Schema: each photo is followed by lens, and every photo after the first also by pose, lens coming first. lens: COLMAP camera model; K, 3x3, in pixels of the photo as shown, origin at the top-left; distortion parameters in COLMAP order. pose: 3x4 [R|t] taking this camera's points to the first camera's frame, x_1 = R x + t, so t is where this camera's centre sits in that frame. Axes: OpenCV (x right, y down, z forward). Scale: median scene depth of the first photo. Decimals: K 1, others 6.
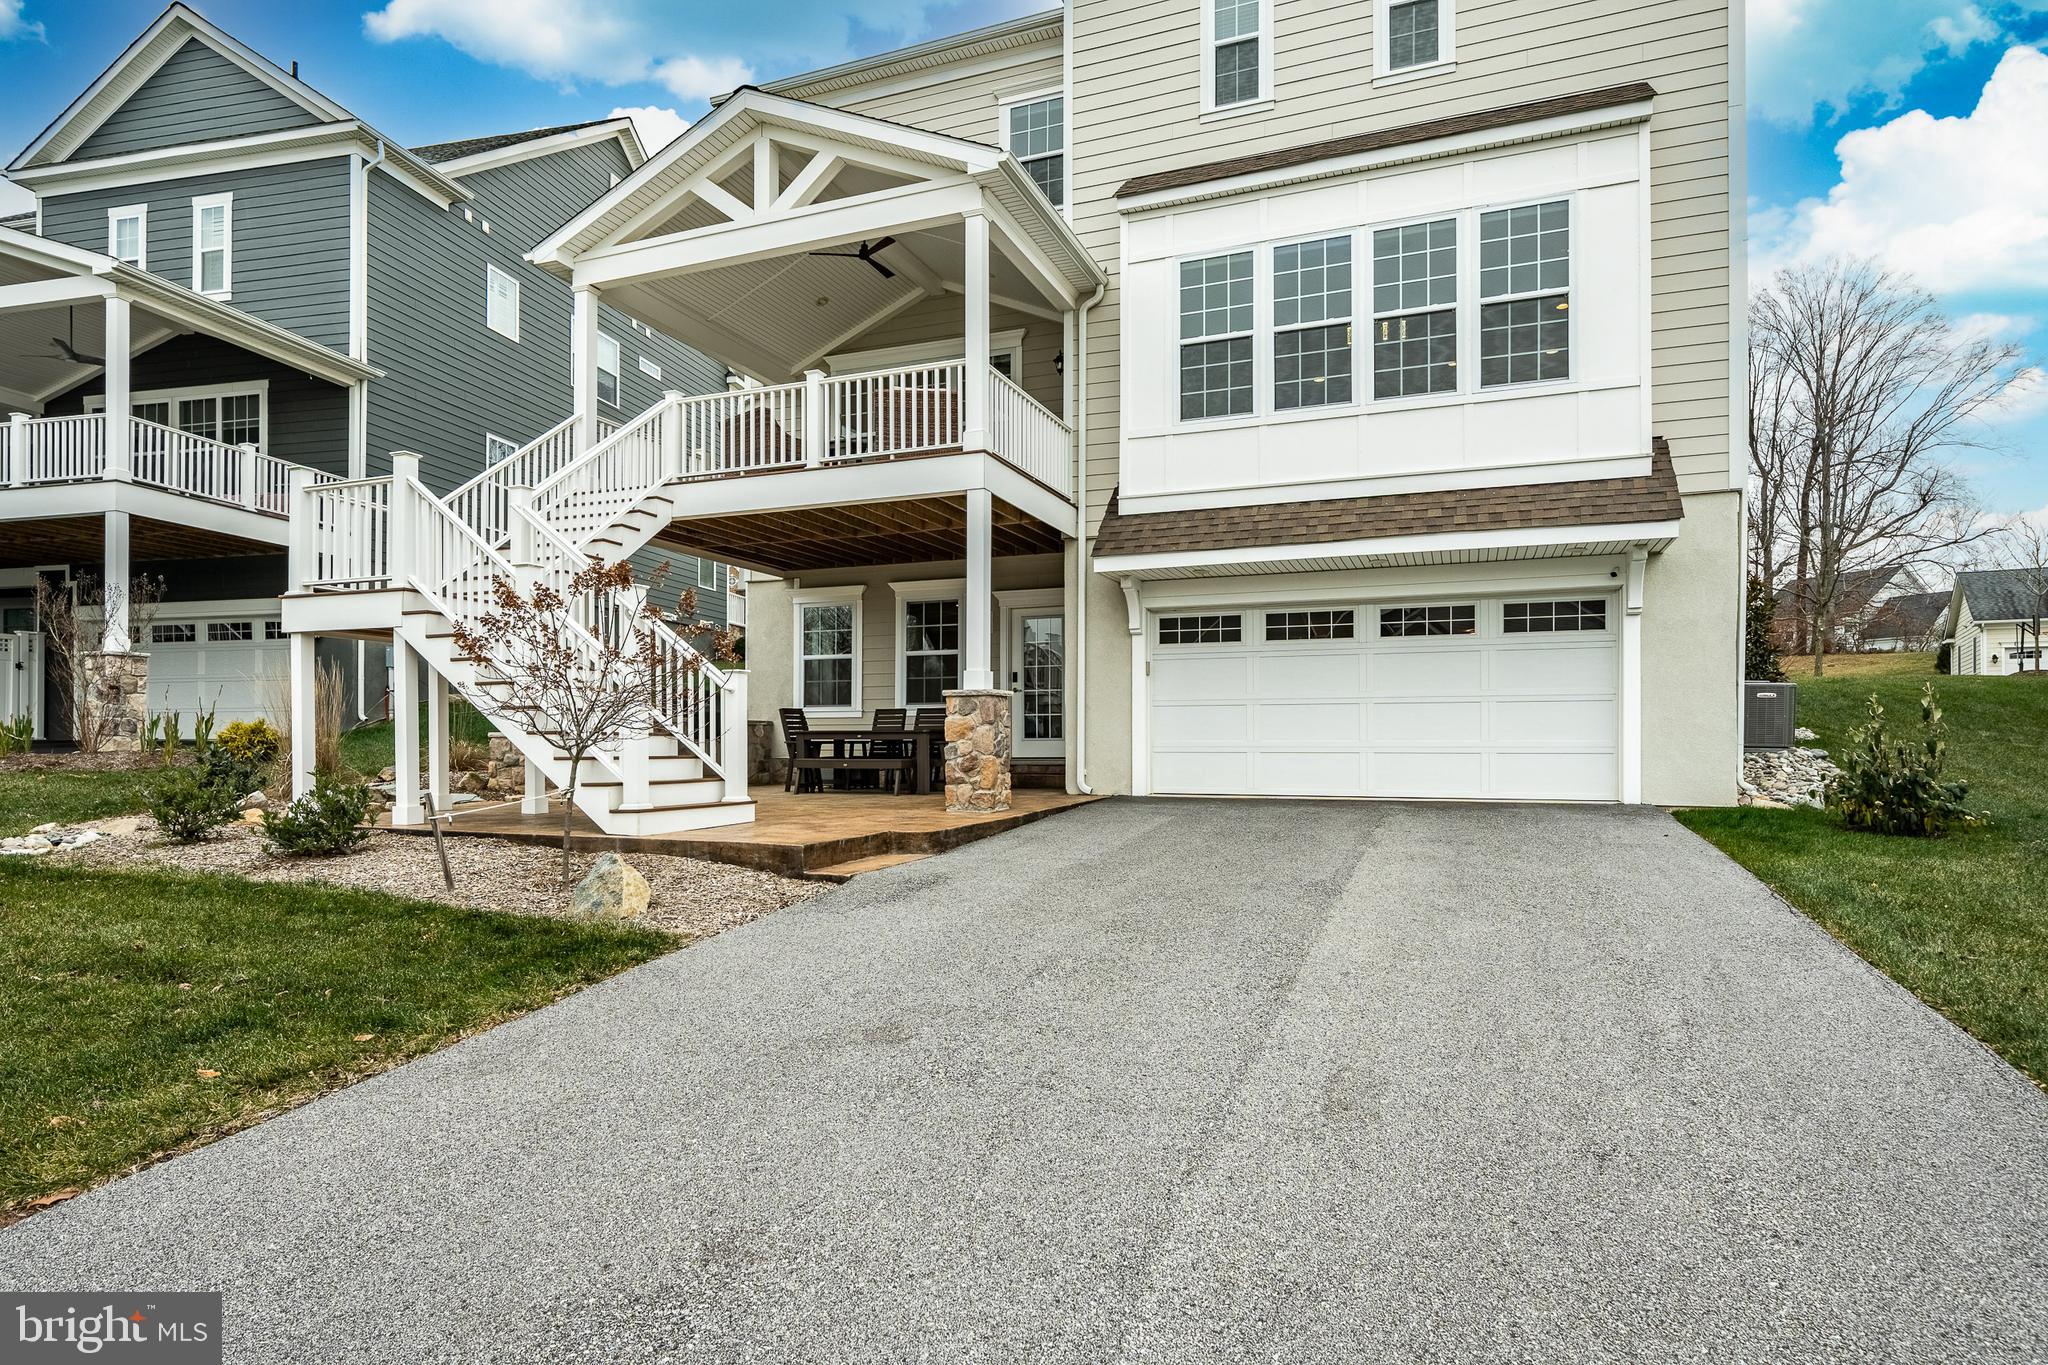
lens RADIAL K [[1152.4, 0, 985.9], [0, 1152.4, 665.0], [0, 0, 1]] dist [-0.000435, 0.000055]
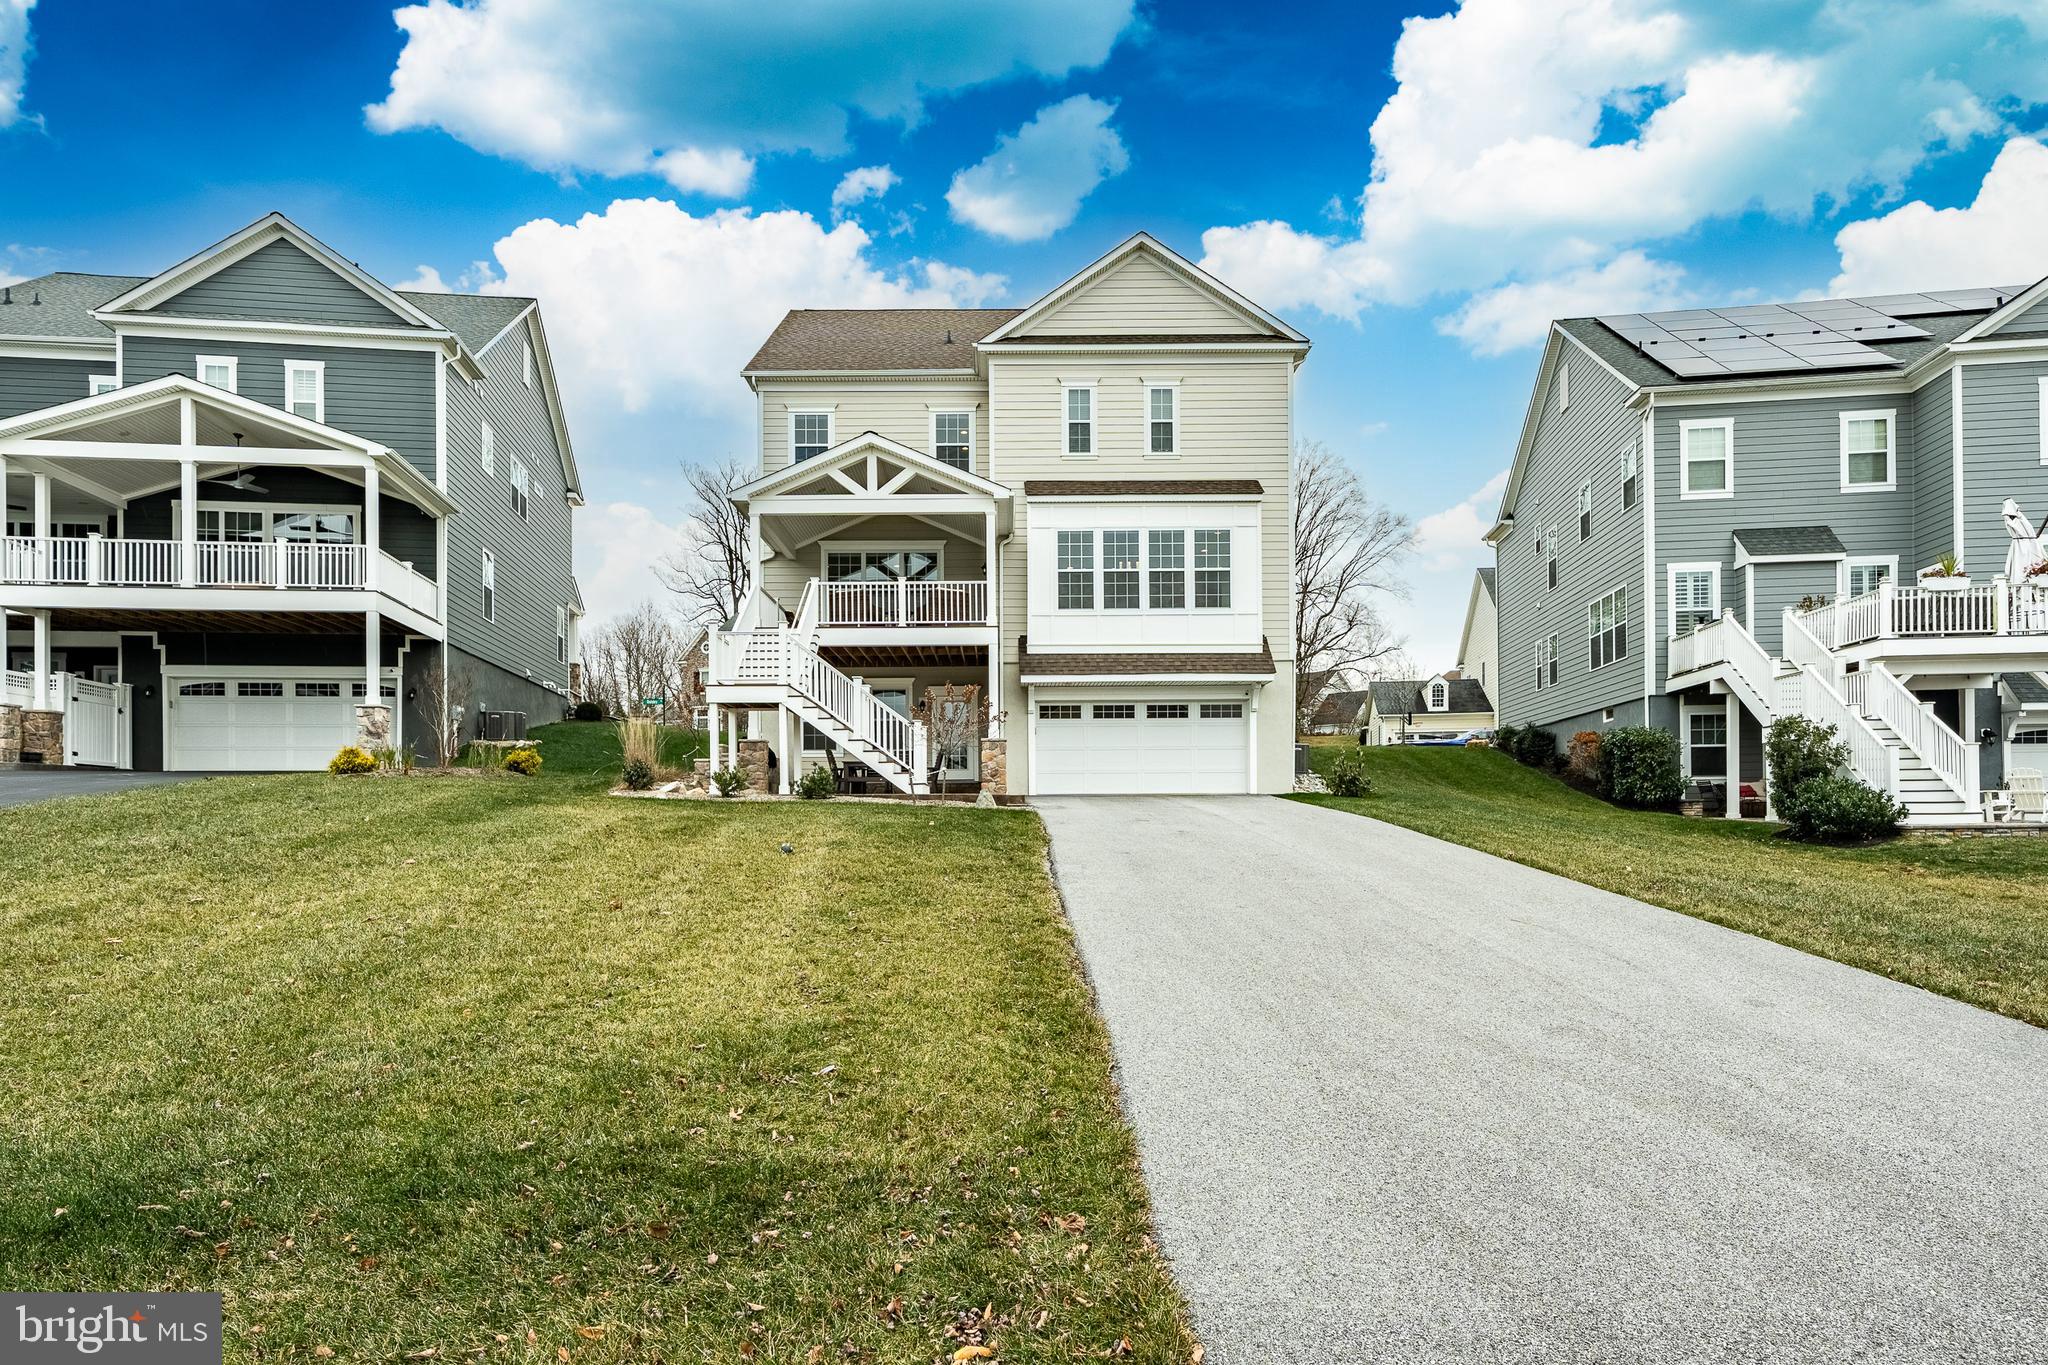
lens RADIAL K [[987.1, 0, 1020.9], [0, 987.1, 672.1], [0, 0, 1]] dist [-0.000709, -0.000172]
pose [[0.935358, 0.042717, 0.351114, -0.508401], [-0.020847, 0.997613, -0.065834, 0.015320], [-0.353088, 0.054258, 0.934015, -0.609555]]
